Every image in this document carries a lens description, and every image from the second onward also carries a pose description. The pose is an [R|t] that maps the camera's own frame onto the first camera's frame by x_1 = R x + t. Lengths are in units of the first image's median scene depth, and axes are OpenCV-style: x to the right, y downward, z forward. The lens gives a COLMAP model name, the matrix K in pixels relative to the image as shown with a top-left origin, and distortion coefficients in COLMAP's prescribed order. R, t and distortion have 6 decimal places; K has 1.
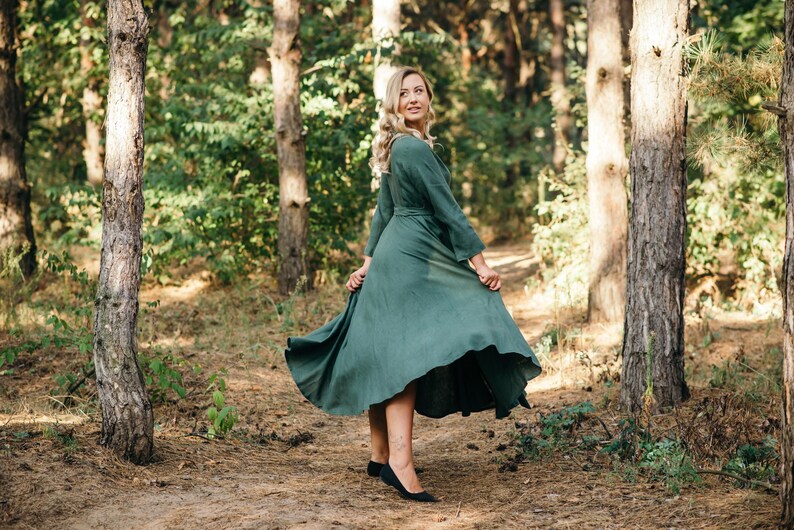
lens RADIAL K [[1963.9, 0, 397.0], [0, 1963.9, 265.0], [0, 0, 1]] dist [0.363992, -8.051394]
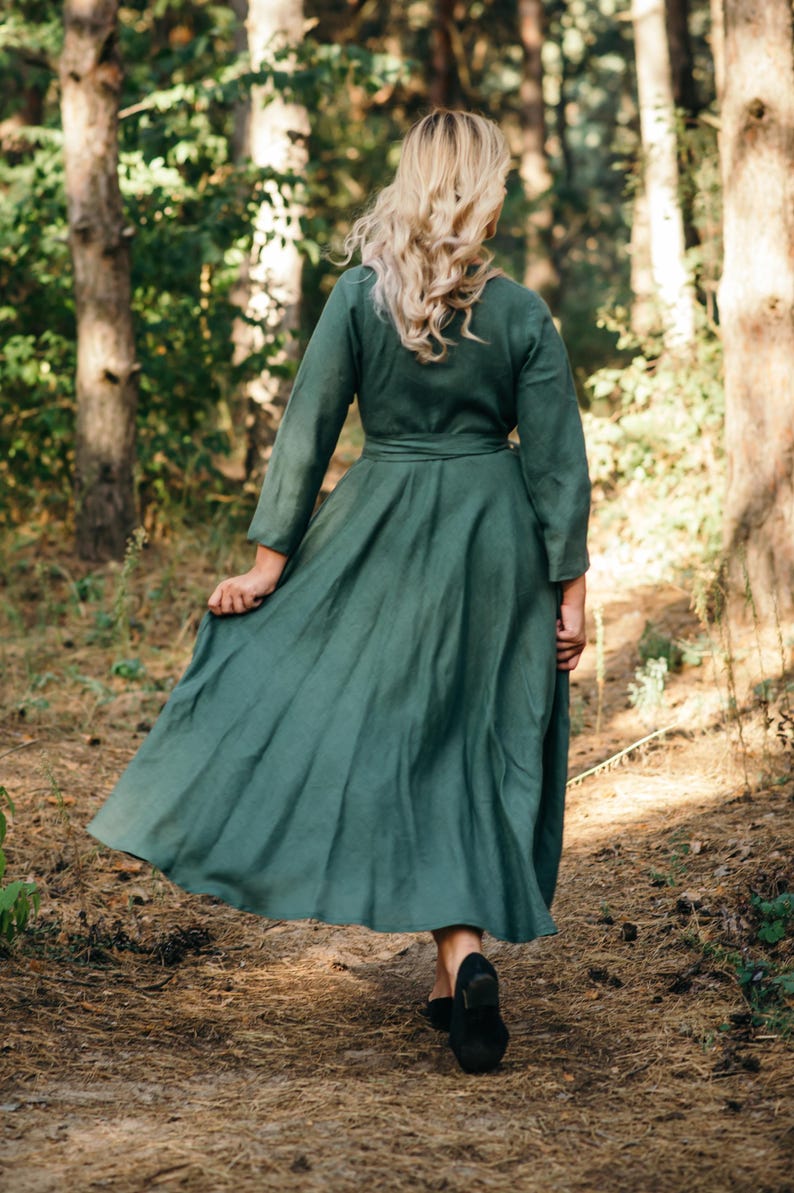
lens RADIAL K [[2950.8, 0, 397.0], [0, 2950.8, 596.5], [0, 0, 1]] dist [0.363992, -8.051394]
pose [[0.997331, -0.007635, 0.072610, -0.034207], [0.003733, 0.998549, 0.053718, -0.015458], [-0.072915, -0.053304, 0.995913, 0.249811]]
